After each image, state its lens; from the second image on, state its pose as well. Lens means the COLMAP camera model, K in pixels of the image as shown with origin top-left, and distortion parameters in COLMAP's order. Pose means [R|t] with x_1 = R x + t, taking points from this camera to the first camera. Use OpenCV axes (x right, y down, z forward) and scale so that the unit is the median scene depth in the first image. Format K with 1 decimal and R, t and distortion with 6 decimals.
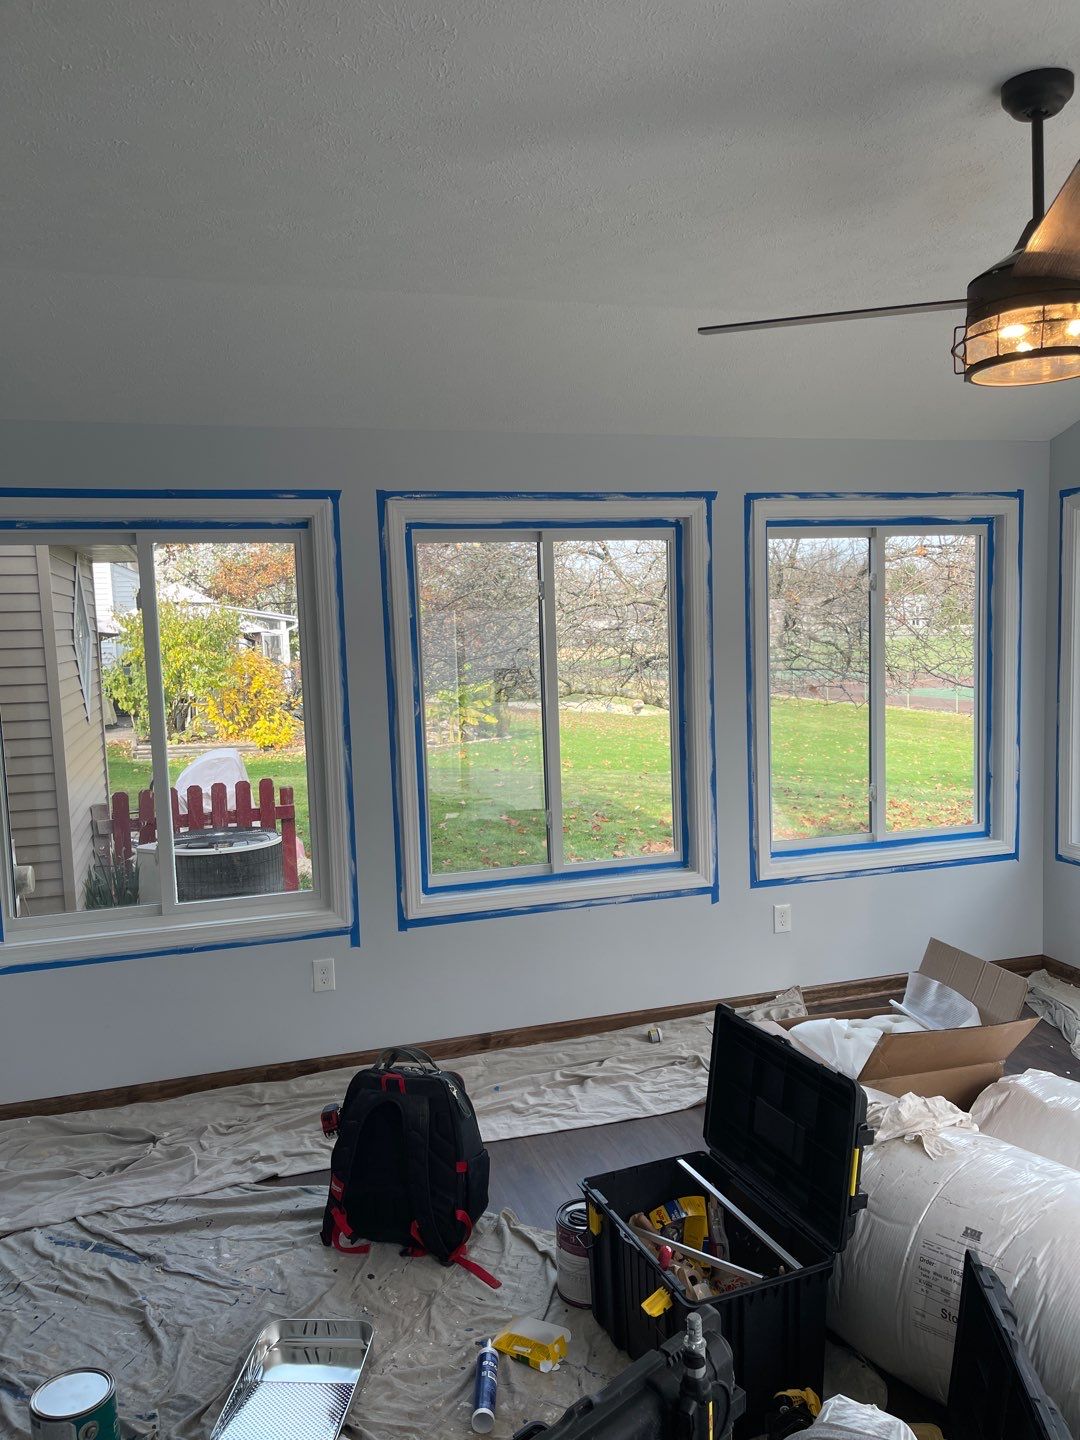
lens RADIAL K [[1086.7, 0, 546.1], [0, 1086.7, 729.7], [0, 0, 1]] dist [0.052473, -0.067376]
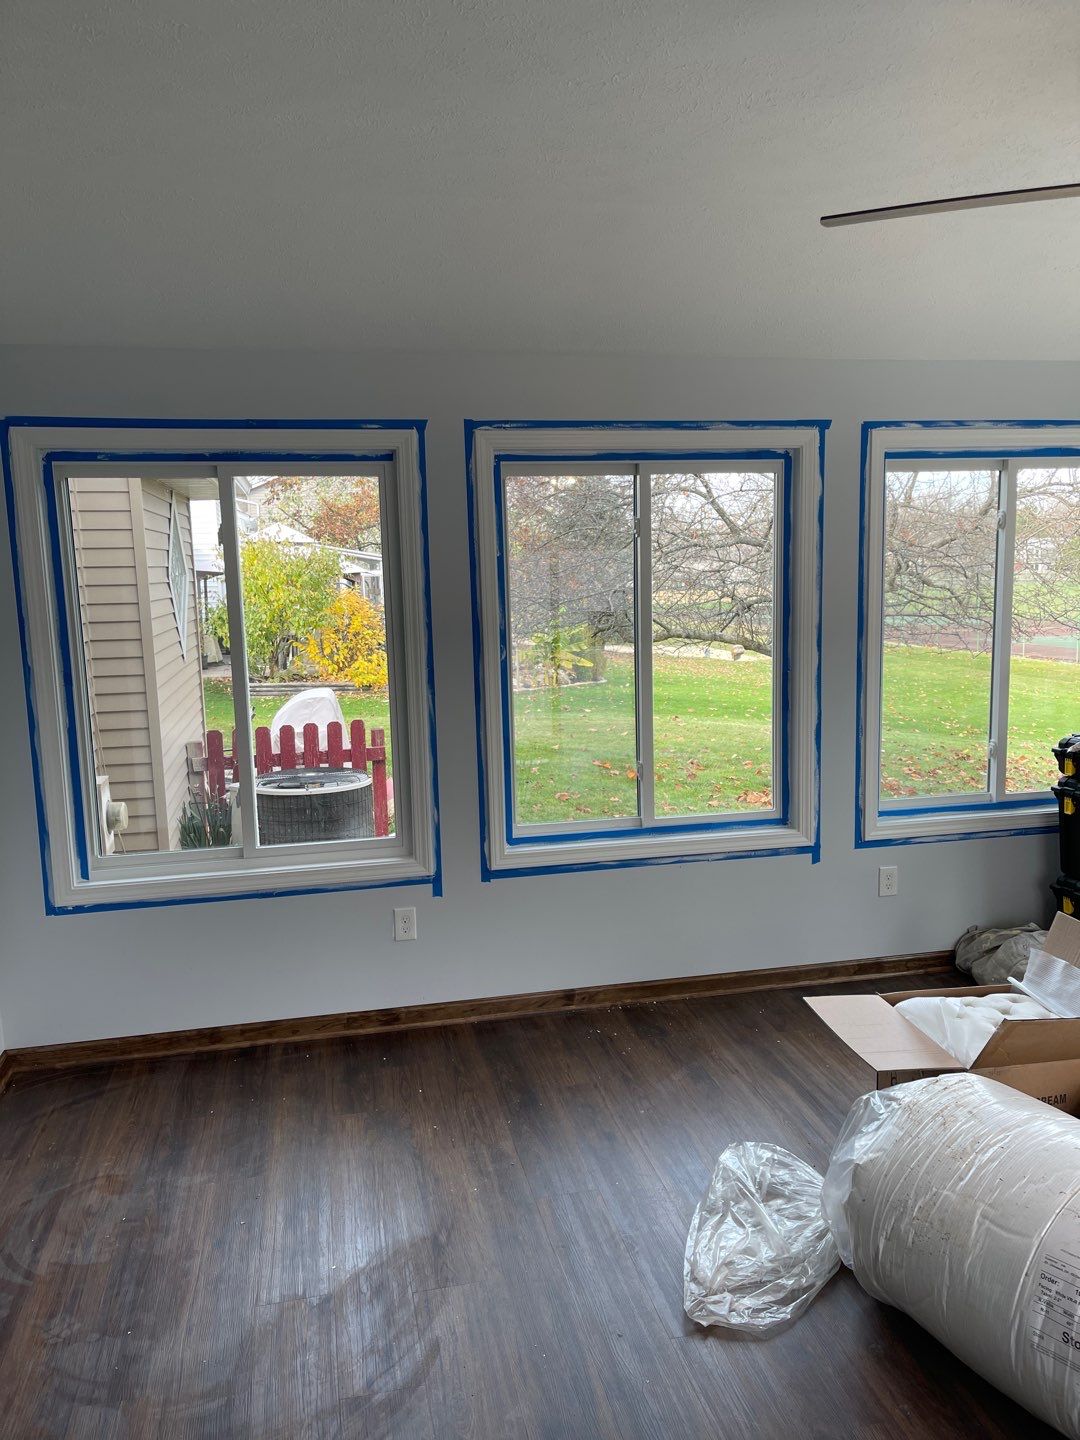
lens RADIAL K [[1086.7, 0, 545.7], [0, 1086.7, 730.7], [0, 0, 1]] dist [0.052473, -0.067376]
pose [[0.995862, 0.020807, -0.088463, 0.003742], [-0.016090, 0.998427, 0.053702, -0.001971], [0.089441, -0.052056, 0.994631, 0.046387]]
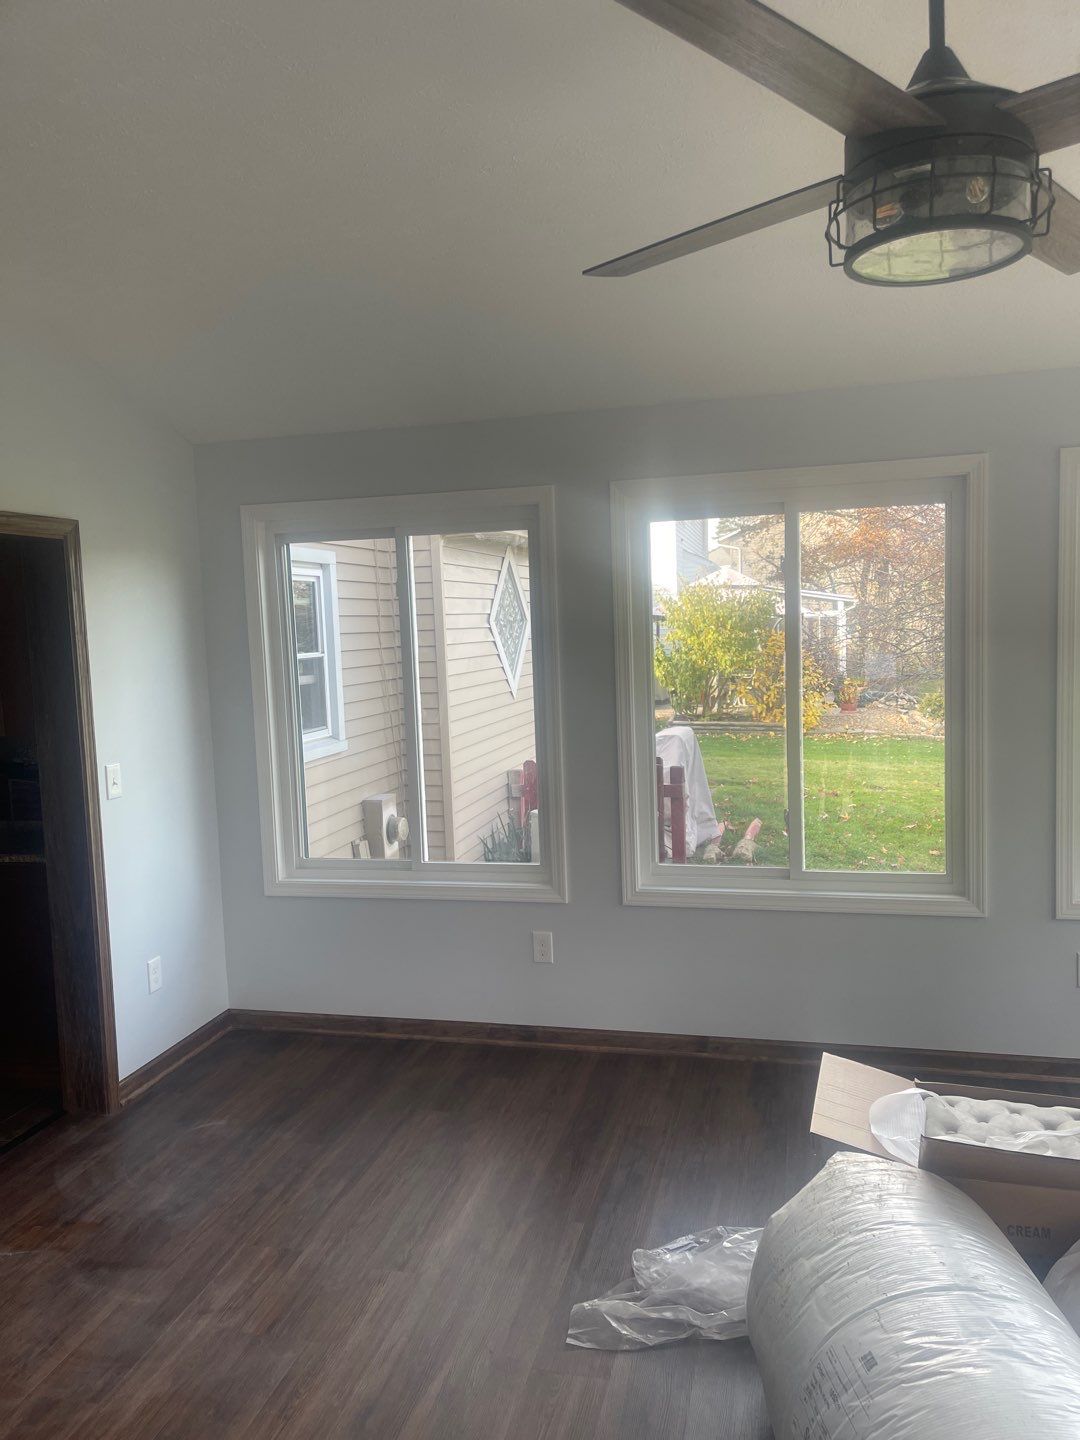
lens RADIAL K [[1086.7, 0, 544.8], [0, 1086.7, 723.2], [0, 0, 1]] dist [0.052473, -0.067376]
pose [[0.860811, 0.051264, -0.506336, 0.275654], [-0.045205, 0.998683, 0.024259, -0.011968], [0.506913, 0.002007, 0.861995, 0.096283]]
